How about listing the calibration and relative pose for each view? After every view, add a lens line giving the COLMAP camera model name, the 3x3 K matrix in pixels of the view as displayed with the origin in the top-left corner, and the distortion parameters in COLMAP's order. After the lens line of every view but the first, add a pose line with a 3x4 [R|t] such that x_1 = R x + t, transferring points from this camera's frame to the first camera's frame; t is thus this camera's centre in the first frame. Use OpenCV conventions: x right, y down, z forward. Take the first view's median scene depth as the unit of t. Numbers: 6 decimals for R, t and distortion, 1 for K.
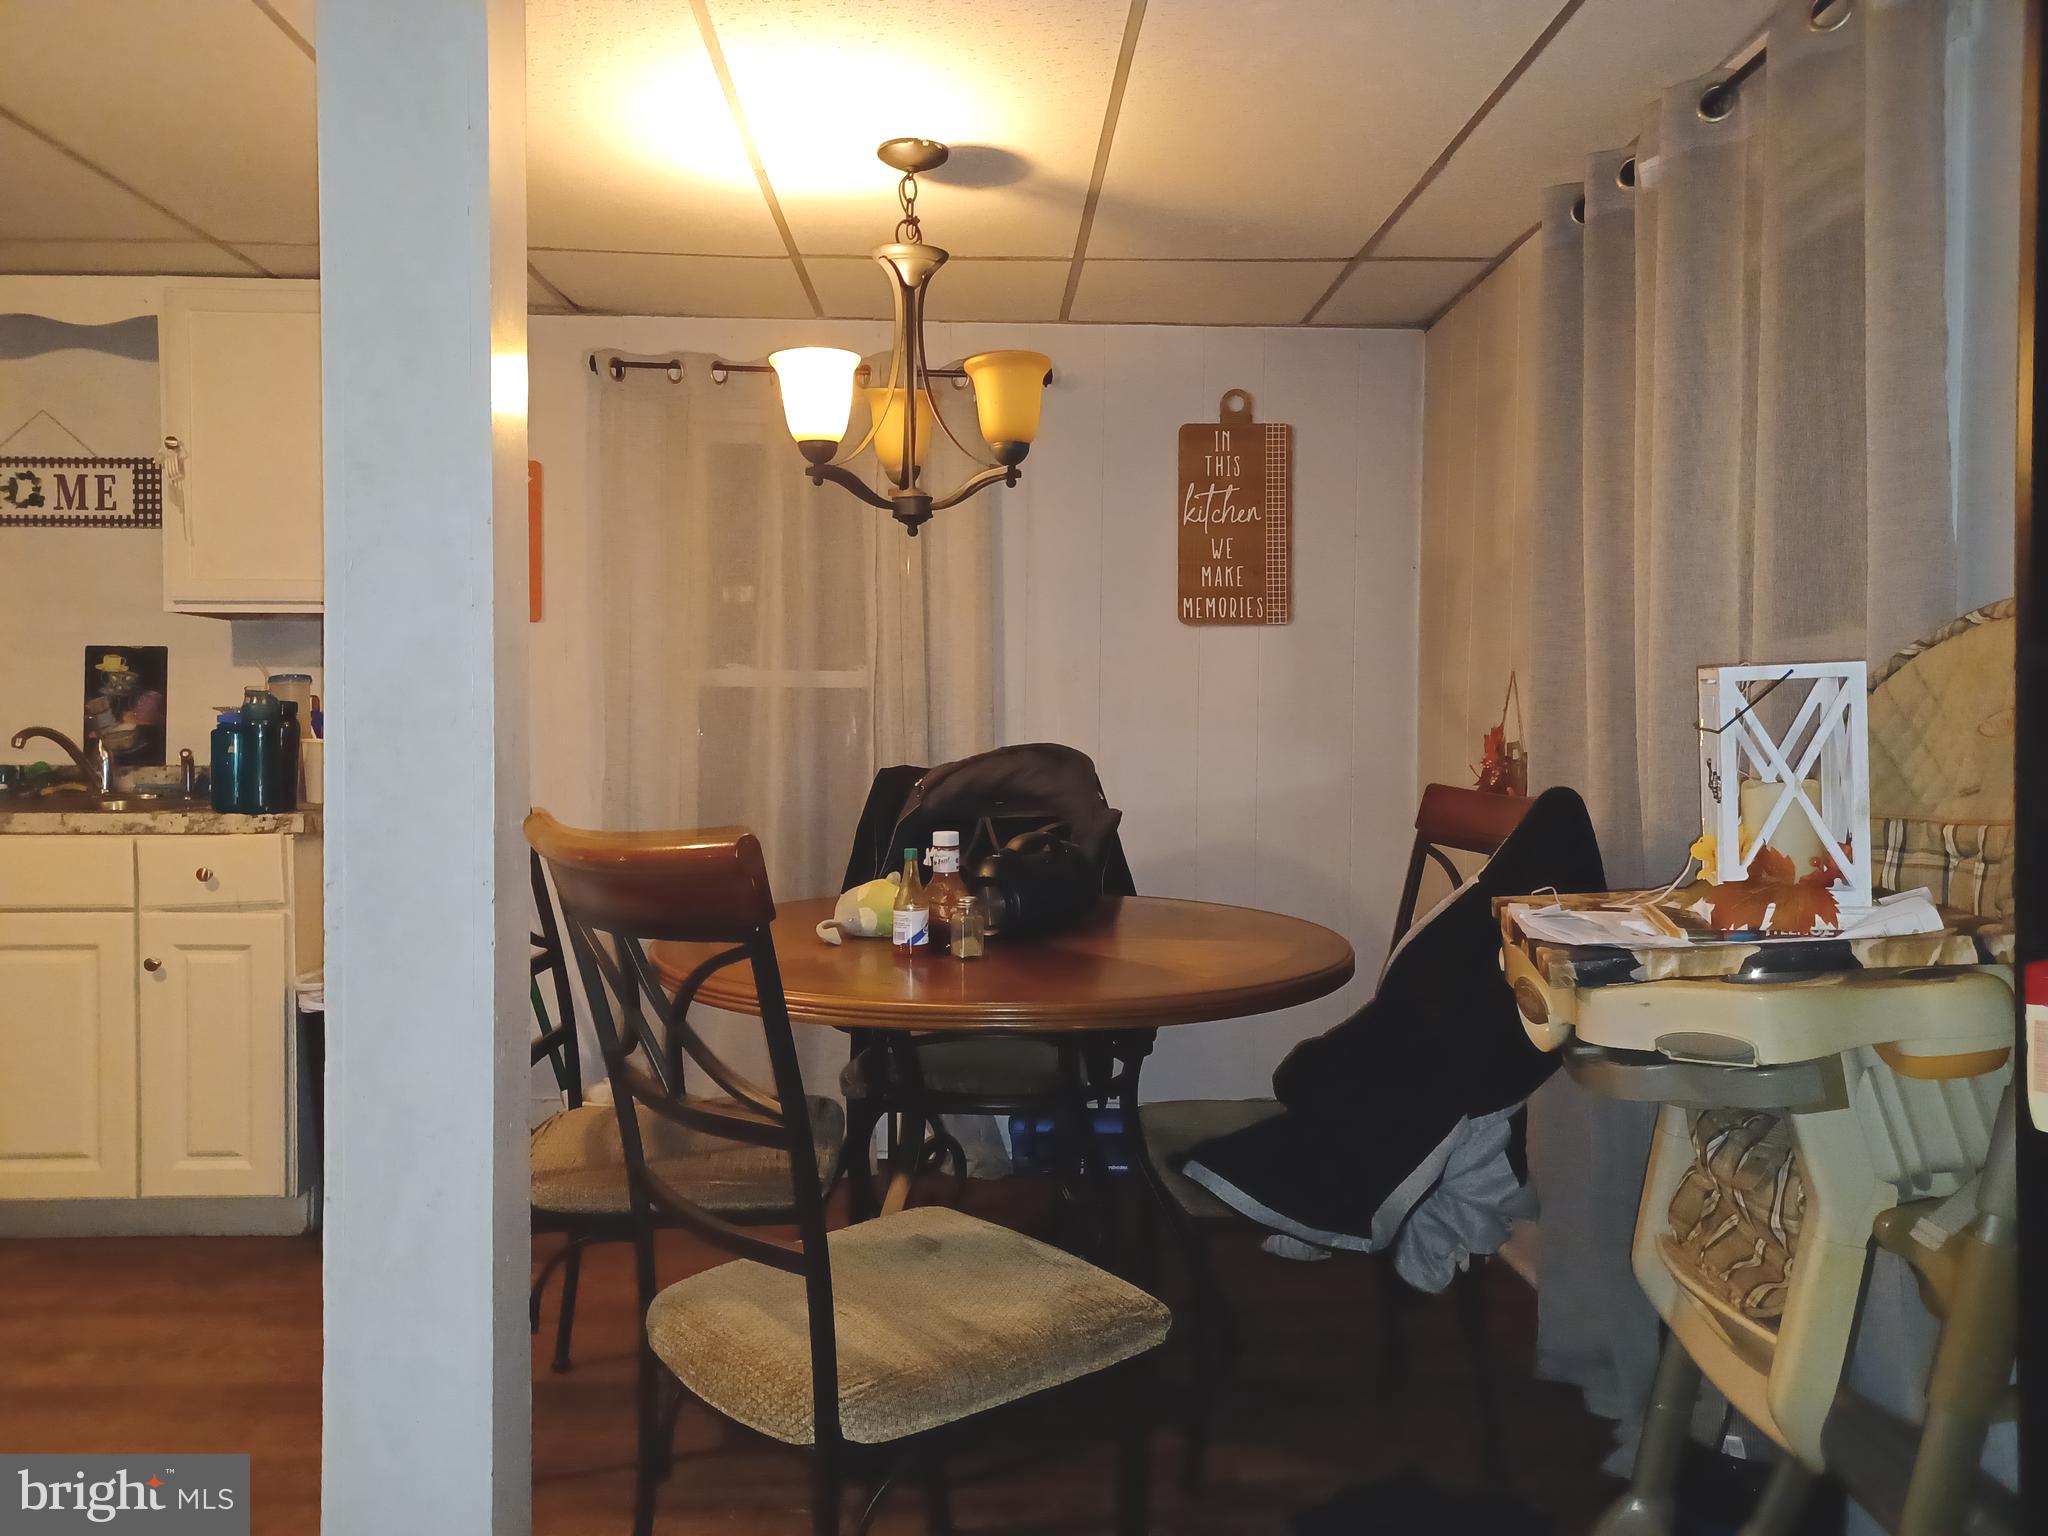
lens RADIAL K [[1470.3, 0, 1035.6], [0, 1470.3, 760.6], [0, 0, 1]] dist [0.021495, 0.012774]
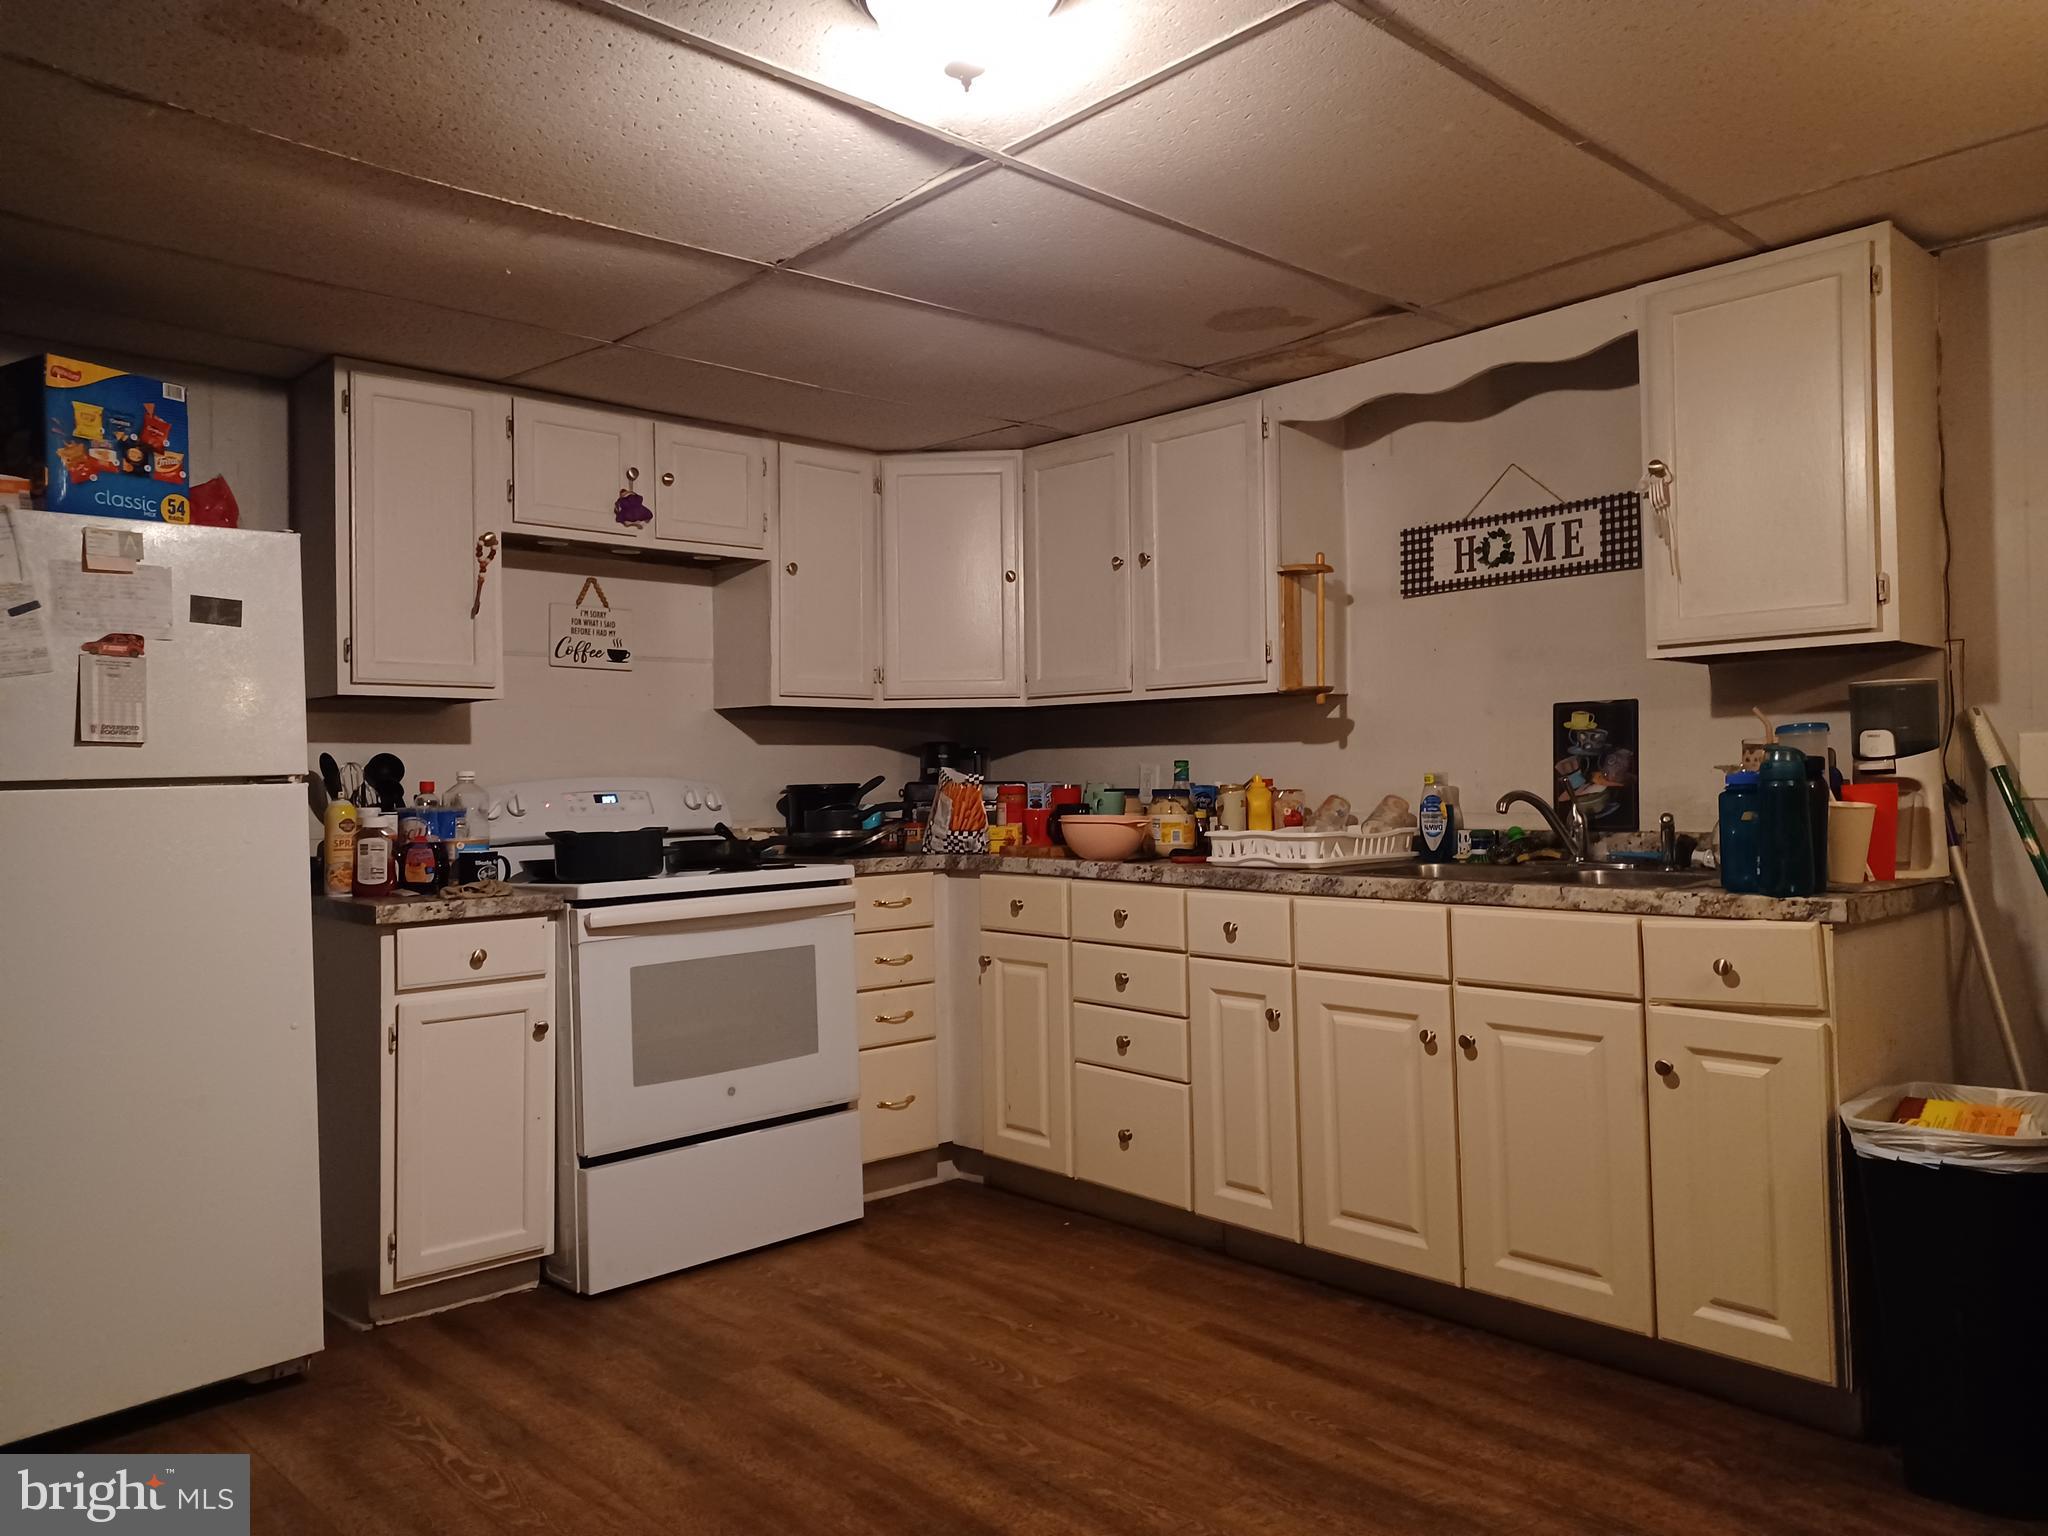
lens RADIAL K [[1470.3, 0, 1023.8], [0, 1470.3, 762.7], [0, 0, 1]] dist [0.021495, 0.012774]
pose [[0.666324, -0.028751, -0.745108, -0.167824], [0.006185, 0.999435, -0.033033, -0.010891], [0.745637, 0.017402, 0.666125, 0.126583]]
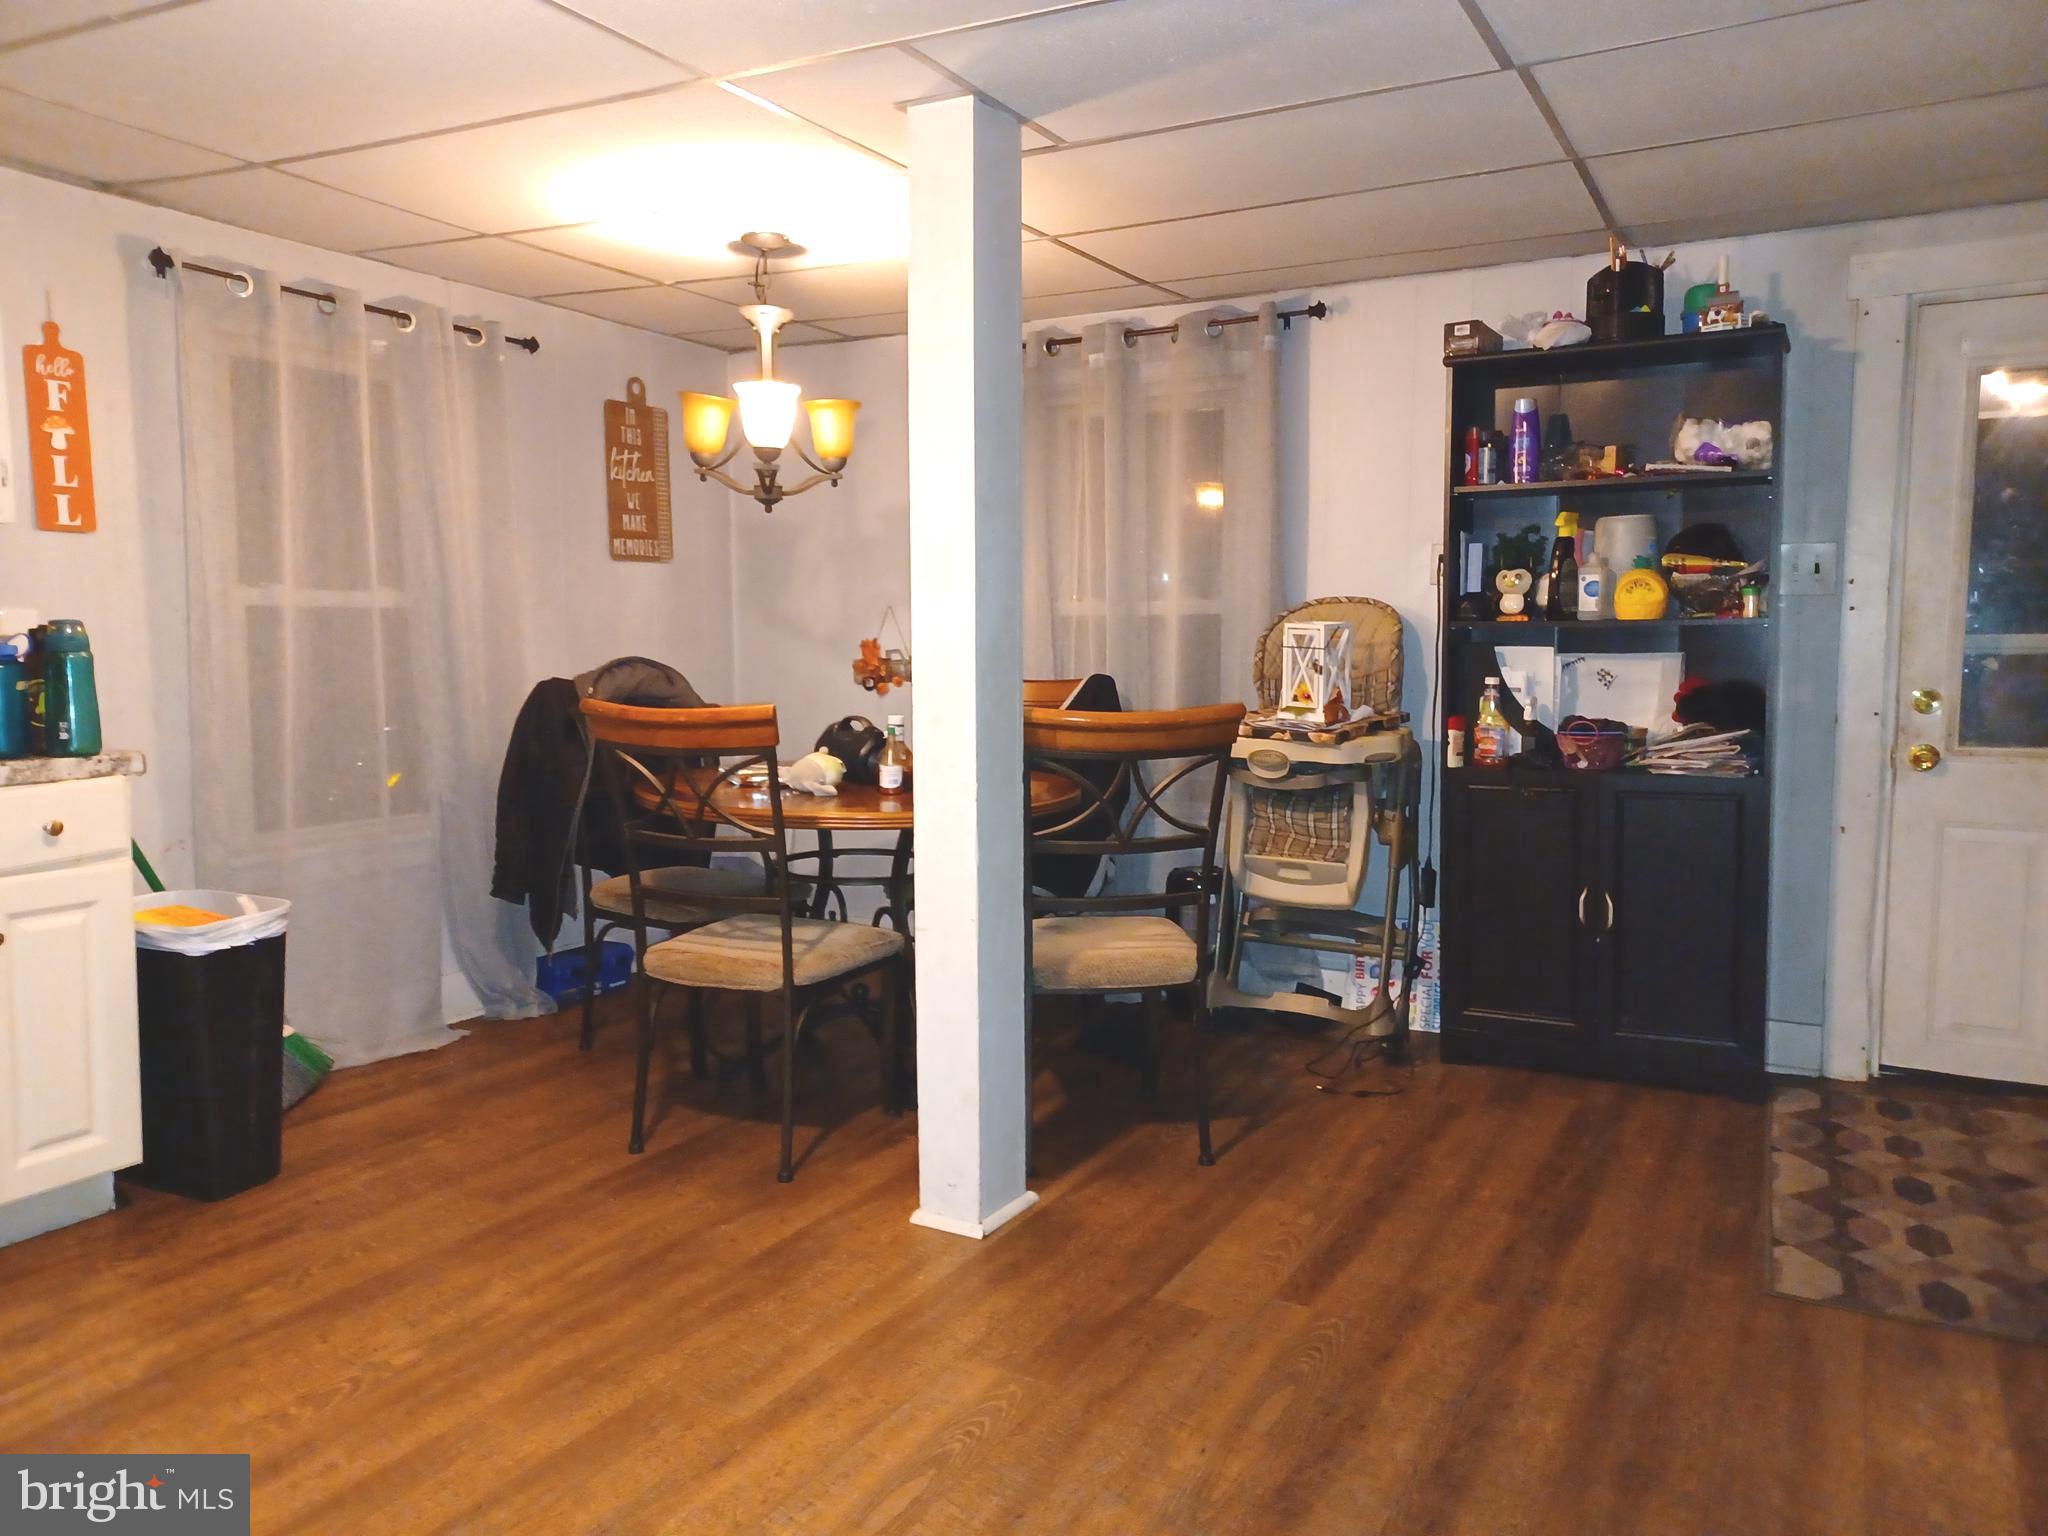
lens RADIAL K [[1470.3, 0, 1019.6], [0, 1470.3, 746.9], [0, 0, 1]] dist [0.021495, 0.012774]
pose [[0.513565, -0.077524, 0.854541, -0.857972], [0.019589, 0.996710, 0.078648, -0.025182], [-0.857827, -0.023651, 0.513394, 0.042156]]
